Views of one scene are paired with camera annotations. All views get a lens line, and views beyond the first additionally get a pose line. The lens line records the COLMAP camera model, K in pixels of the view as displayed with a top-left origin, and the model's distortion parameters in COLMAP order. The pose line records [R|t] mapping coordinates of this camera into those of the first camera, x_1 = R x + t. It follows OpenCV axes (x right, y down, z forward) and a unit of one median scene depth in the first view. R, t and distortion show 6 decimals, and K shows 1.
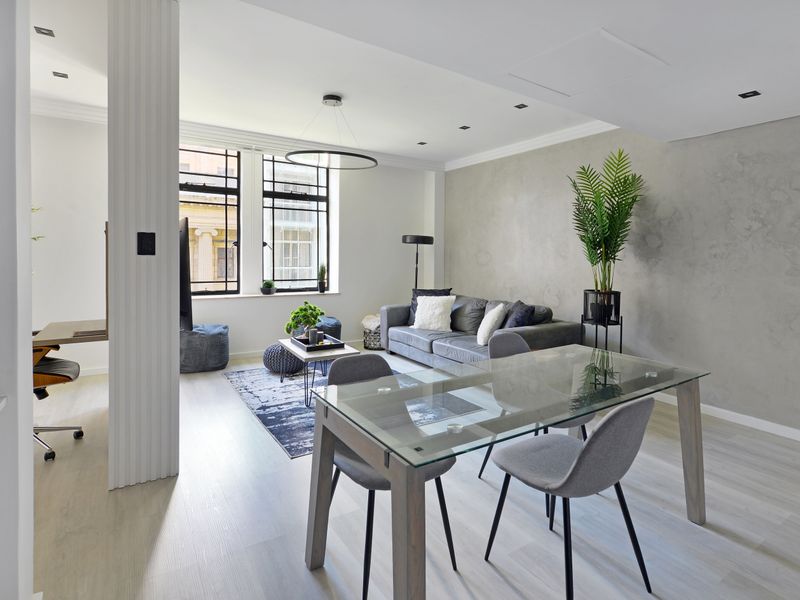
lens RADIAL K [[439.6, 0, 461.5], [0, 439.6, 265.5], [0, 0, 1]] dist [-0.000052, -0.000451]
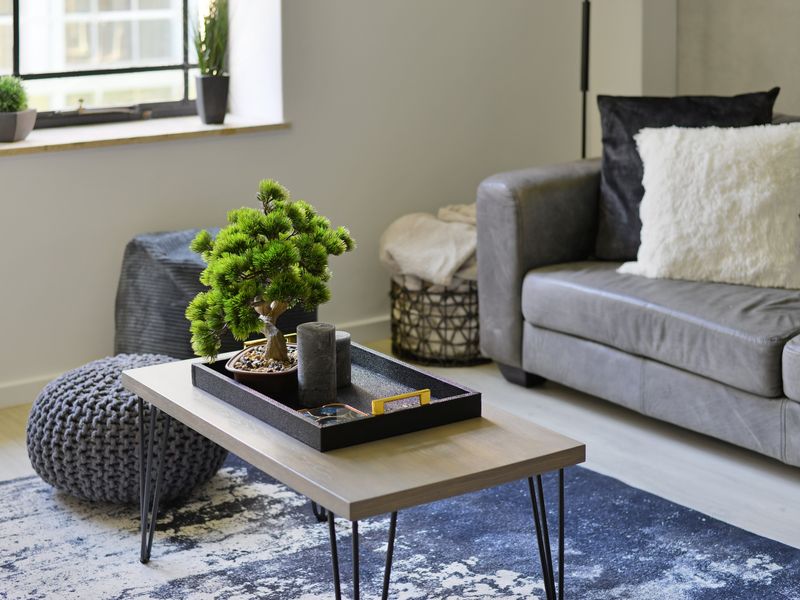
lens RADIAL K [[1396.0, 0, 275.4], [0, 1396.0, 298.6], [0, 0, 1]] dist [0.028146, -1.063423]
pose [[0.994295, -0.014764, -0.105636, -0.227157], [0.036762, 0.977127, 0.209457, -0.000005], [0.100127, -0.212146, 0.972095, 0.303821]]
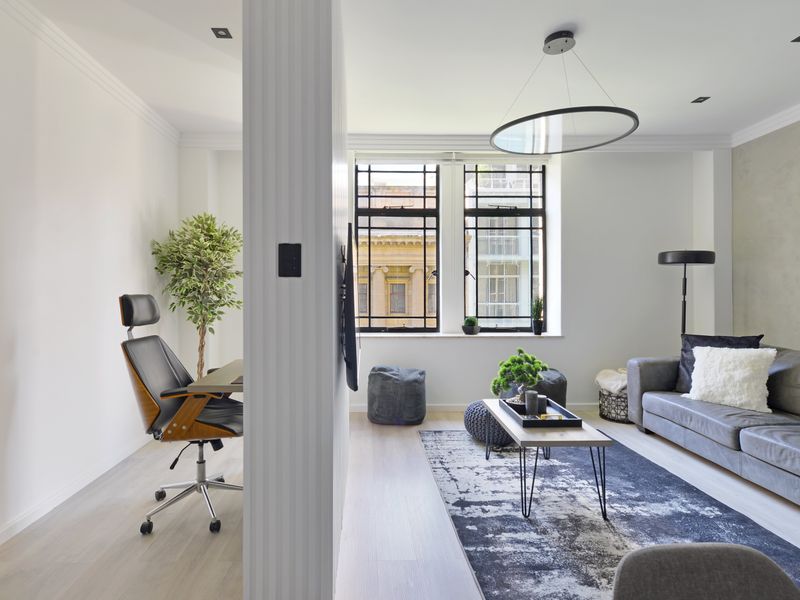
lens RADIAL K [[430.6, 0, 377.1], [0, 430.6, 296.6], [0, 0, 1]] dist [0.000530, -0.019443]
pose [[0.801853, -0.011231, -0.597415, -0.104752], [0.002994, 0.999886, -0.014779, 0.007406], [0.597513, 0.010062, 0.801796, 0.262350]]
